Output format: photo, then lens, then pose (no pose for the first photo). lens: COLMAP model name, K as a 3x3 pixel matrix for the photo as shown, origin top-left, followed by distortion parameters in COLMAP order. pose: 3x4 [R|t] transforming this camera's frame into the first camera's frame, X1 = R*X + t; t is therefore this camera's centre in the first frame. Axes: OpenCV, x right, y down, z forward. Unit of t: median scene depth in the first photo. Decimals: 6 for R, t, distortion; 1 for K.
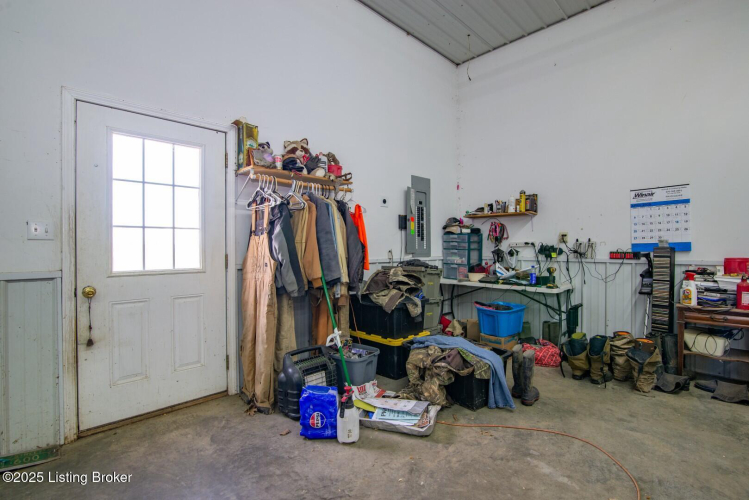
lens RADIAL K [[342.5, 0, 374.6], [0, 342.5, 249.3], [0, 0, 1]] dist [-0.020202, 0.000858]
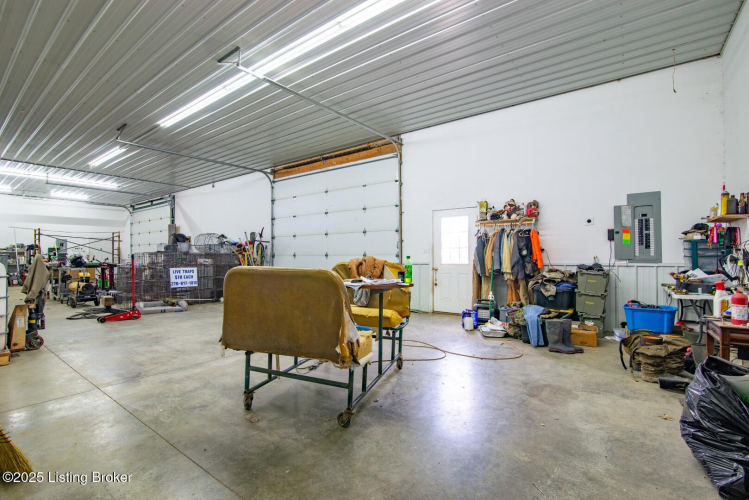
lens RADIAL K [[342.5, 0, 367.6], [0, 342.5, 252.0], [0, 0, 1]] dist [-0.020202, 0.000858]
pose [[0.160992, 0.000881, -0.986955, 1.462860], [0.009903, 0.999948, 0.002508, -0.033854], [0.986906, -0.010178, 0.160975, -0.118339]]
